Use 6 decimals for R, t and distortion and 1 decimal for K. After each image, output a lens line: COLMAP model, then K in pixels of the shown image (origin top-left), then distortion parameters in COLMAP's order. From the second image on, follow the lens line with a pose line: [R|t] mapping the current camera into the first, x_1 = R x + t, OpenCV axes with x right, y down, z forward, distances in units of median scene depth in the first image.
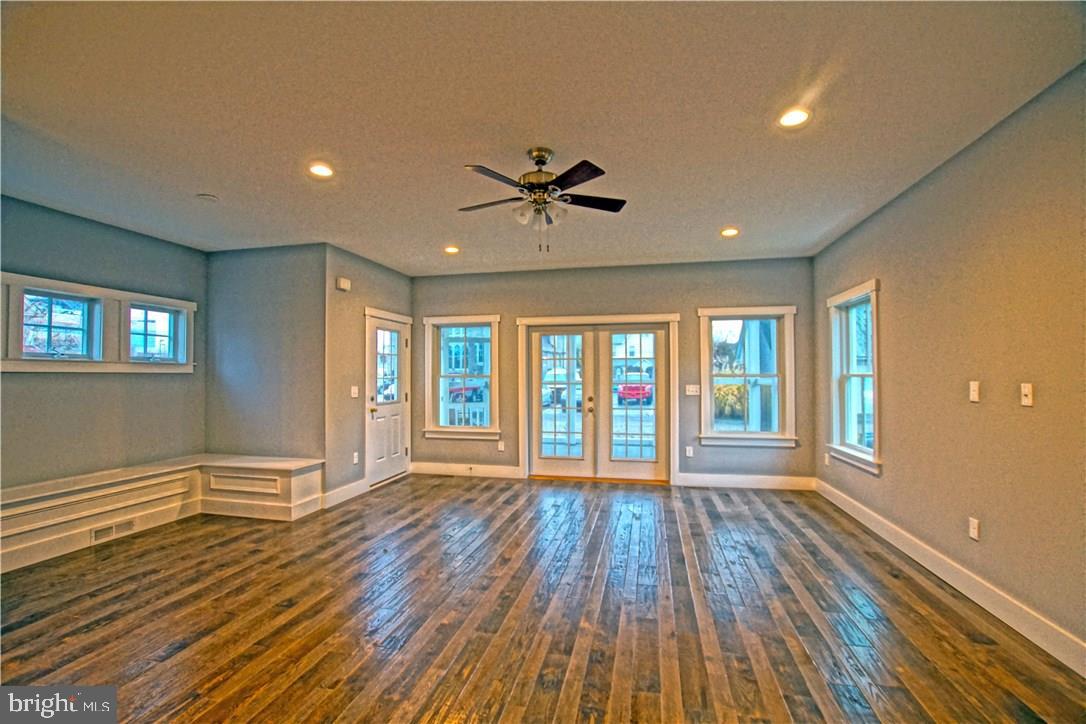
lens RADIAL K [[479.3, 0, 542.3], [0, 479.3, 369.1], [0, 0, 1]] dist [-0.028125, -0.000164]
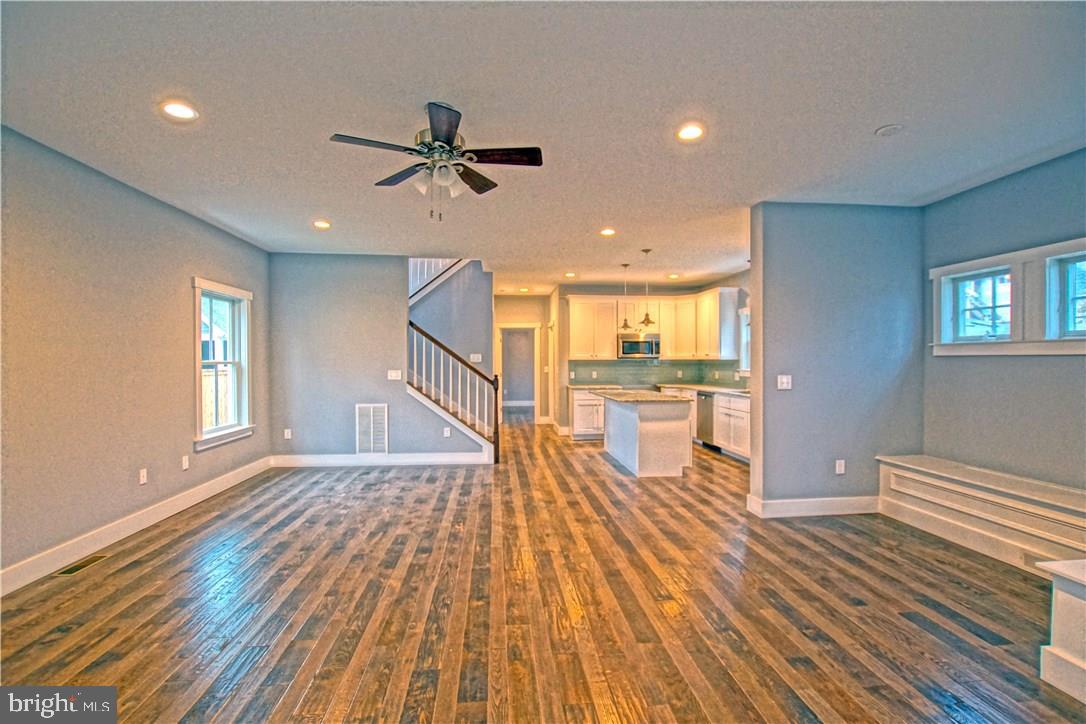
lens RADIAL K [[479.3, 0, 542.3], [0, 479.3, 369.1], [0, 0, 1]] dist [-0.028125, -0.000164]
pose [[-0.950001, 0.011065, -0.312052, 0.078953], [0.008411, 0.999916, 0.009850, 0.016209], [0.312135, 0.006733, -0.950014, 1.588915]]
